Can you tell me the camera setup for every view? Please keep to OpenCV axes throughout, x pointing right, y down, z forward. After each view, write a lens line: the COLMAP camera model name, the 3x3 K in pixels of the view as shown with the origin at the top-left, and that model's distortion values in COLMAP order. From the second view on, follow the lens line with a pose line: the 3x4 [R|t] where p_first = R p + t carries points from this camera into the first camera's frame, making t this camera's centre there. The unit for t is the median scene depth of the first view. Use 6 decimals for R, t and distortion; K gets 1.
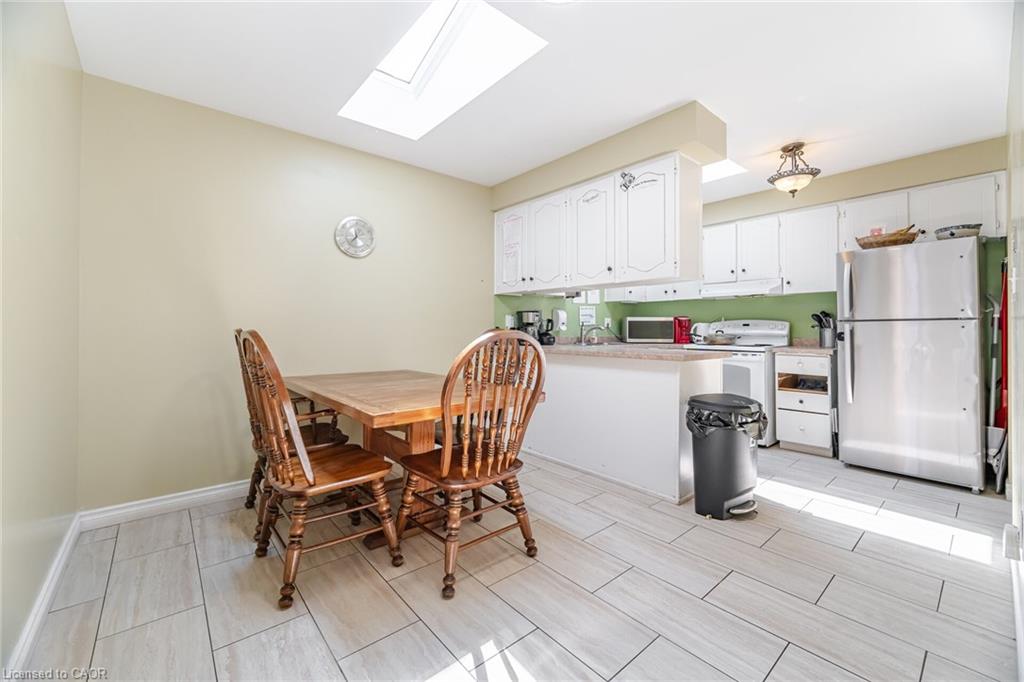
lens RADIAL K [[406.6, 0, 510.3], [0, 406.6, 325.0], [0, 0, 1]] dist [-0.004375, 0.000218]
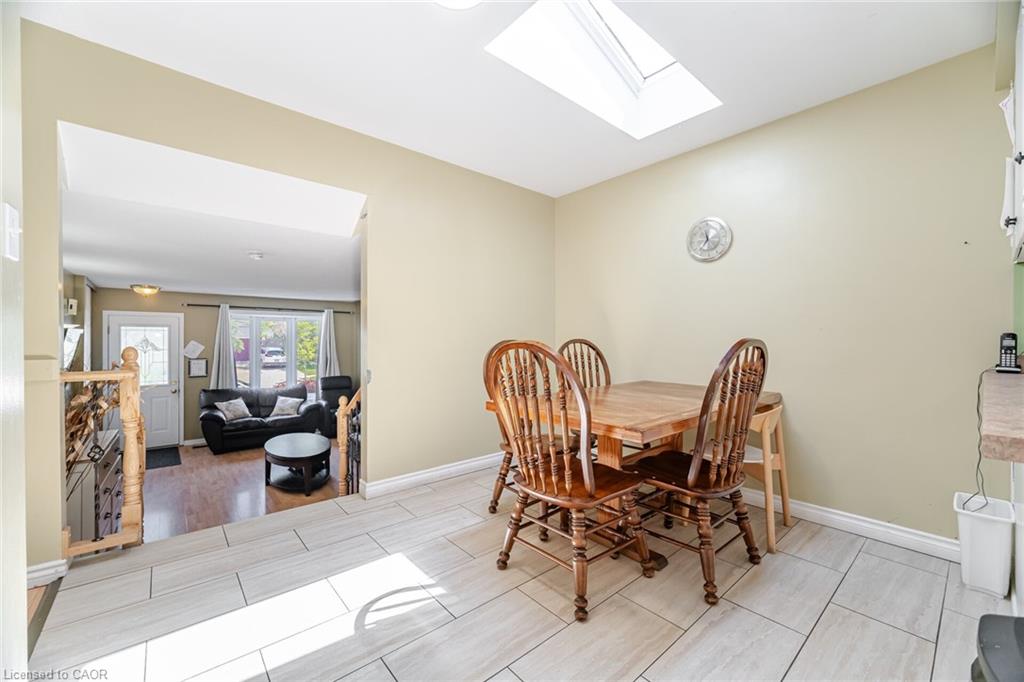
lens RADIAL K [[406.6, 0, 512.7], [0, 406.6, 341.8], [0, 0, 1]] dist [-0.004375, 0.000218]
pose [[0.015687, 0.000907, -0.999877, 0.516961], [0.010318, 0.999946, 0.001069, 0.009651], [0.999824, -0.010333, 0.015676, 0.520074]]
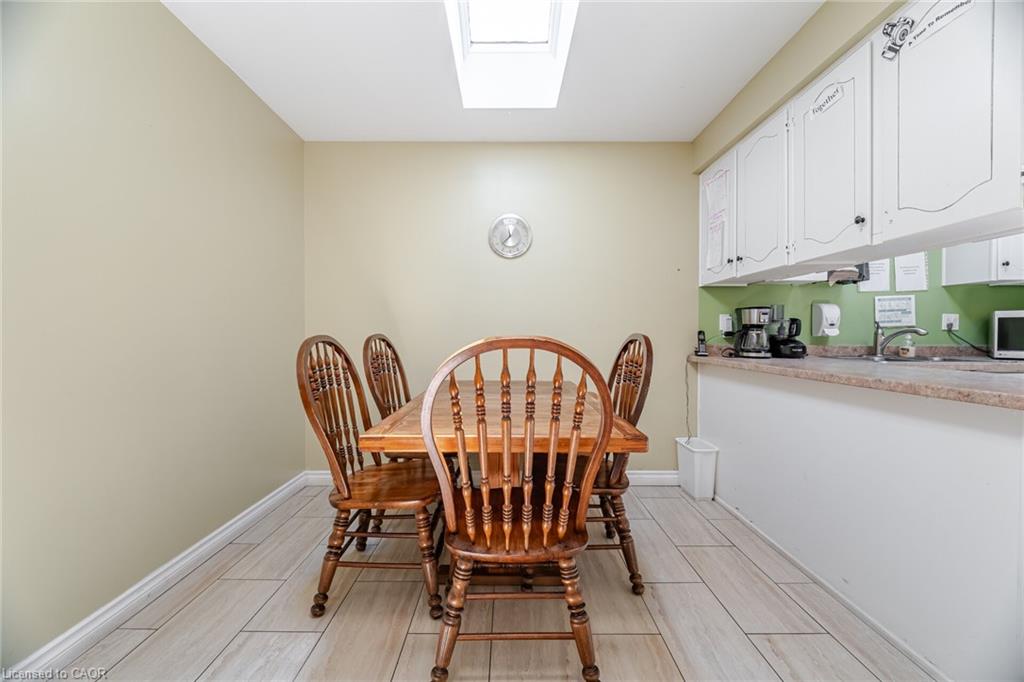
lens RADIAL K [[406.6, 0, 512.6], [0, 406.6, 337.9], [0, 0, 1]] dist [-0.004375, 0.000218]
pose [[0.766290, 0.003513, -0.642486, 0.216696], [0.008592, 0.999840, 0.015714, 0.003485], [0.642438, -0.017561, 0.766137, 0.271956]]
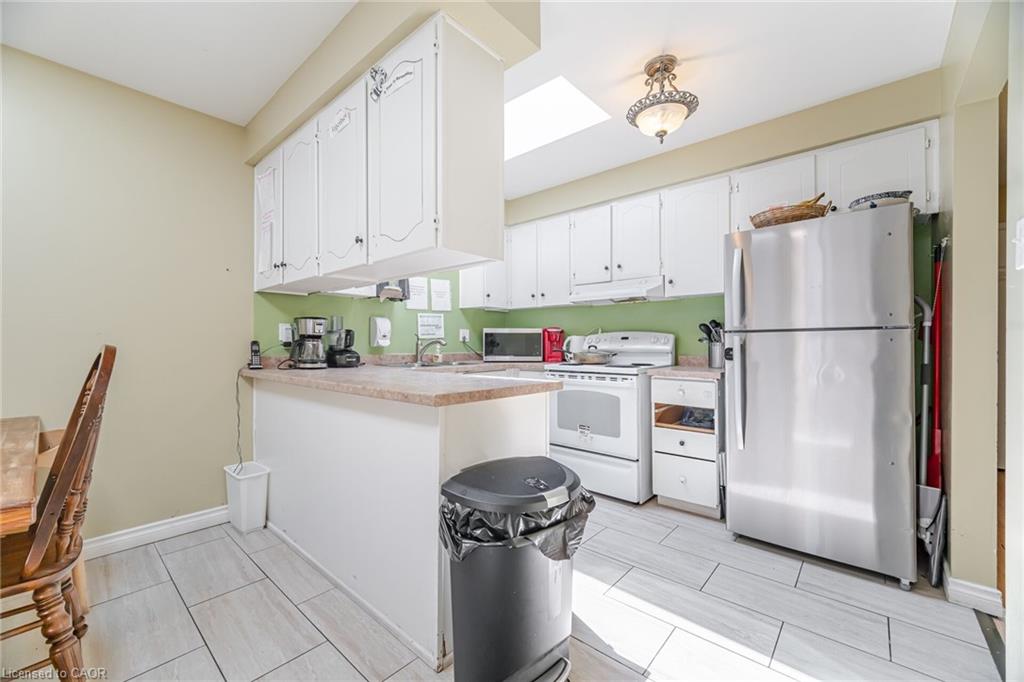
lens RADIAL K [[406.6, 0, 505.0], [0, 406.6, 343.1], [0, 0, 1]] dist [-0.004375, 0.000218]
pose [[0.990280, -0.002137, 0.139072, 0.337455], [0.000980, 0.999964, 0.008387, 0.003473], [-0.139085, -0.008169, 0.990247, 0.362871]]
